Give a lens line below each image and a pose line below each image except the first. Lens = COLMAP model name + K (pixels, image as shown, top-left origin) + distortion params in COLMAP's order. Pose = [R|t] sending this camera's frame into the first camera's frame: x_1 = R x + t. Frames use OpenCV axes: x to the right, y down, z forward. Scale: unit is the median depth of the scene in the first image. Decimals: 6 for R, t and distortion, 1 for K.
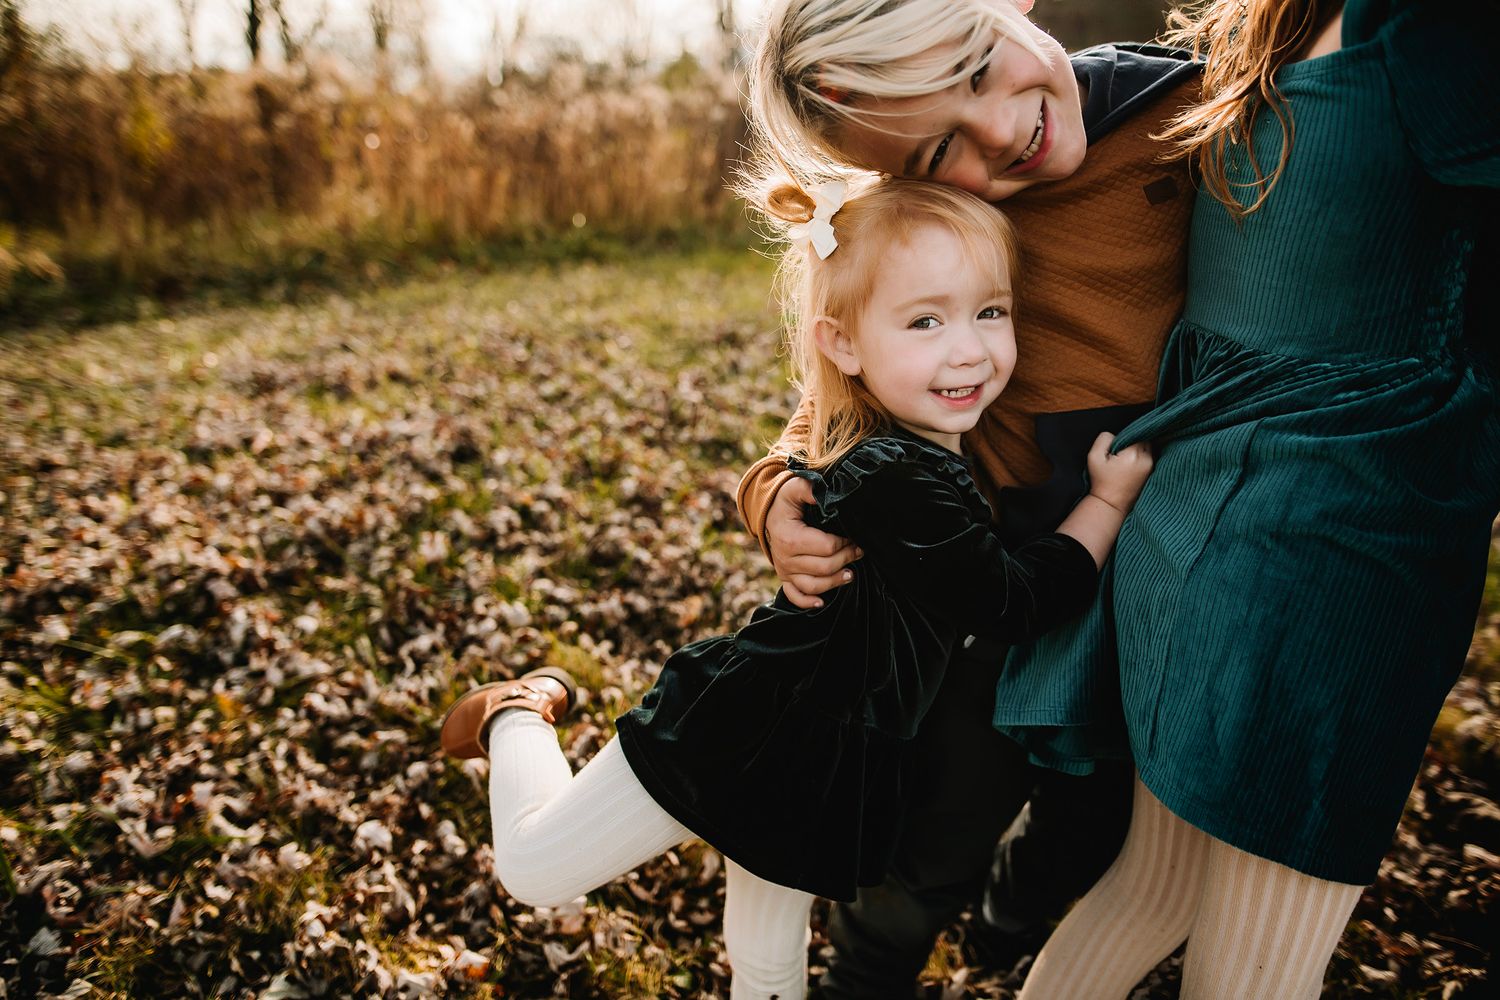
lens RADIAL K [[1045.0, 0, 749.6], [0, 1045.0, 494.7], [0, 0, 1]] dist [-0.027998, 0.014949]
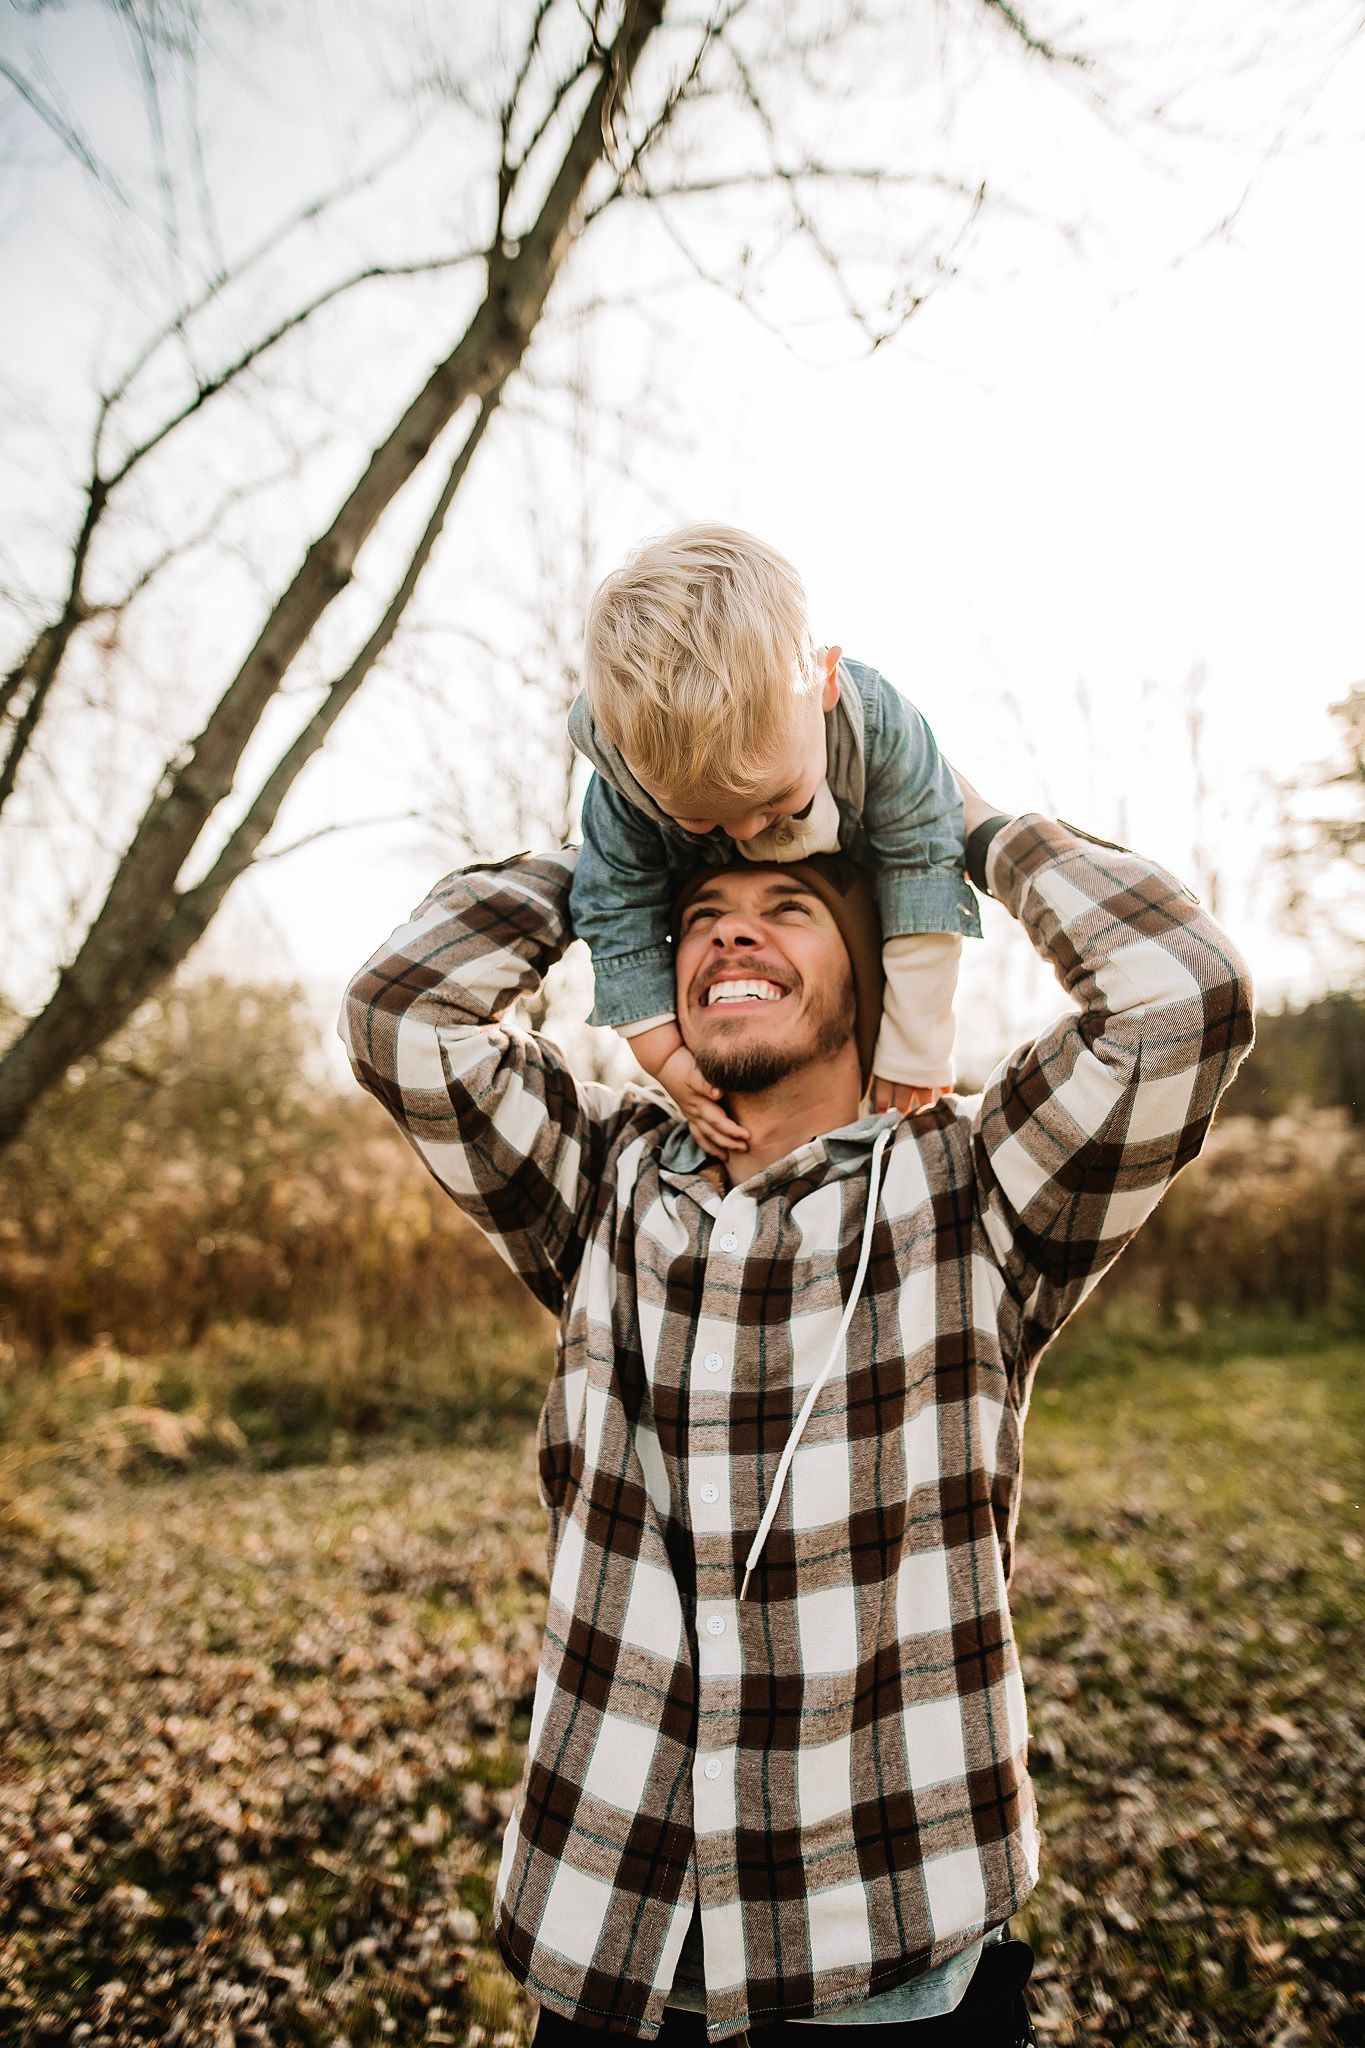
lens RADIAL K [[1426.8, 0, 683.6], [0, 1426.8, 1038.5], [0, 0, 1]] dist [-0.027998, 0.014949]
pose [[0.940636, -0.050156, -0.335692, 0.327161], [-0.087502, 0.919757, -0.382611, -0.116161], [0.327945, 0.389271, 0.860767, -0.293099]]
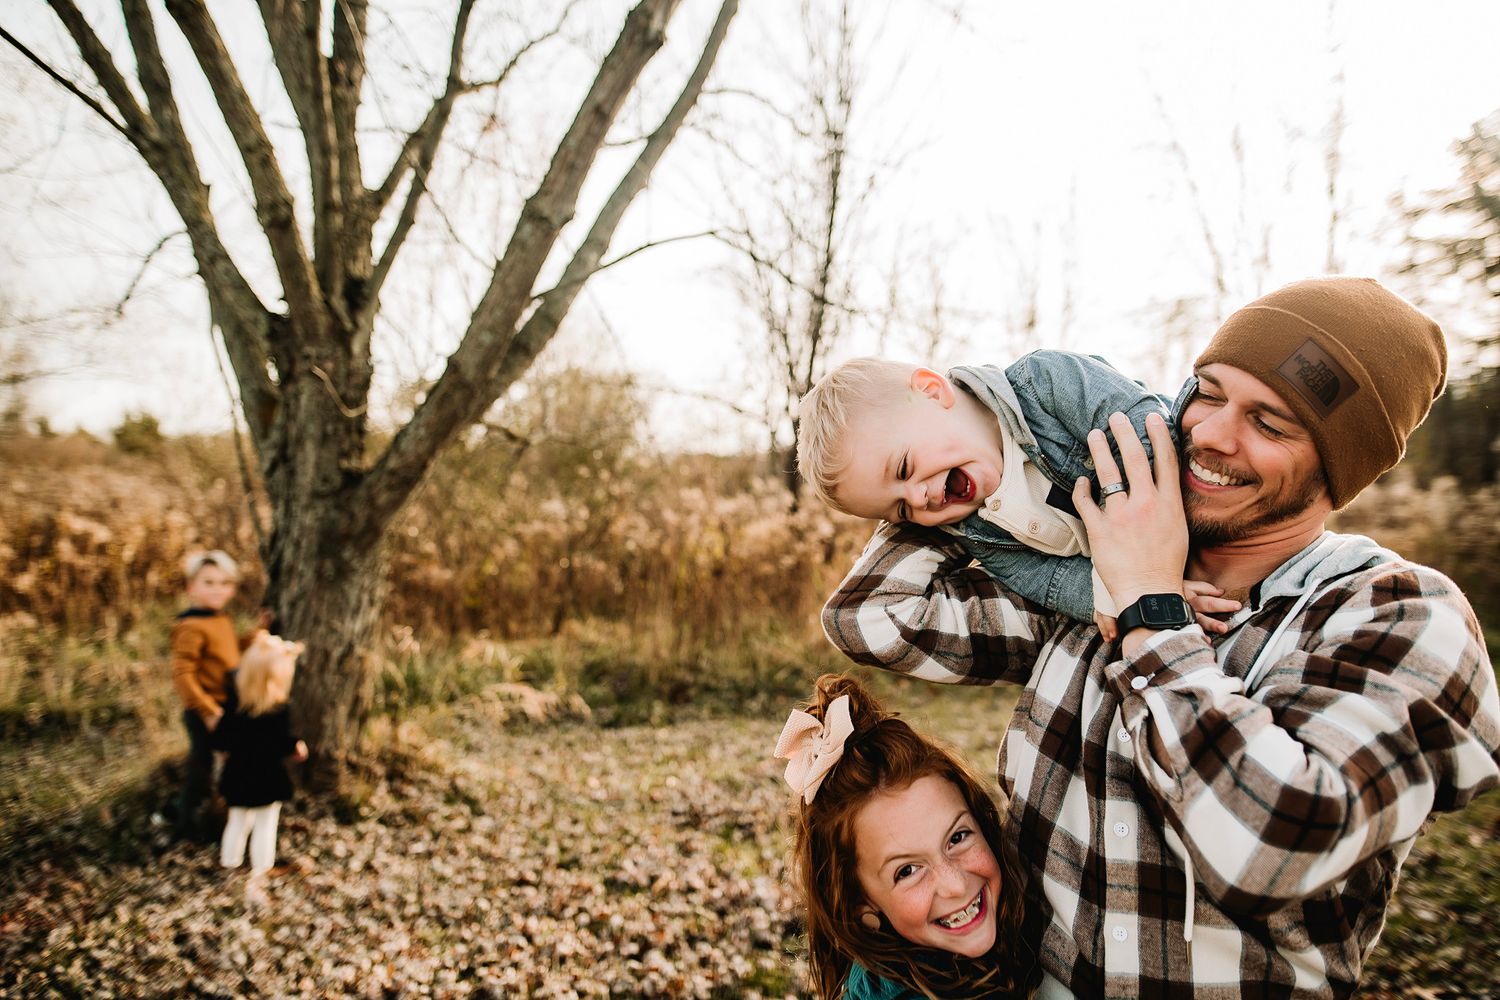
lens RADIAL K [[1045.0, 0, 762.8], [0, 1045.0, 505.8], [0, 0, 1]] dist [-0.027998, 0.014949]
pose [[0.884773, -0.004632, -0.466000, 0.267085], [-0.145422, 0.947275, -0.285521, -0.154740], [0.442753, 0.320387, 0.837450, -0.191761]]
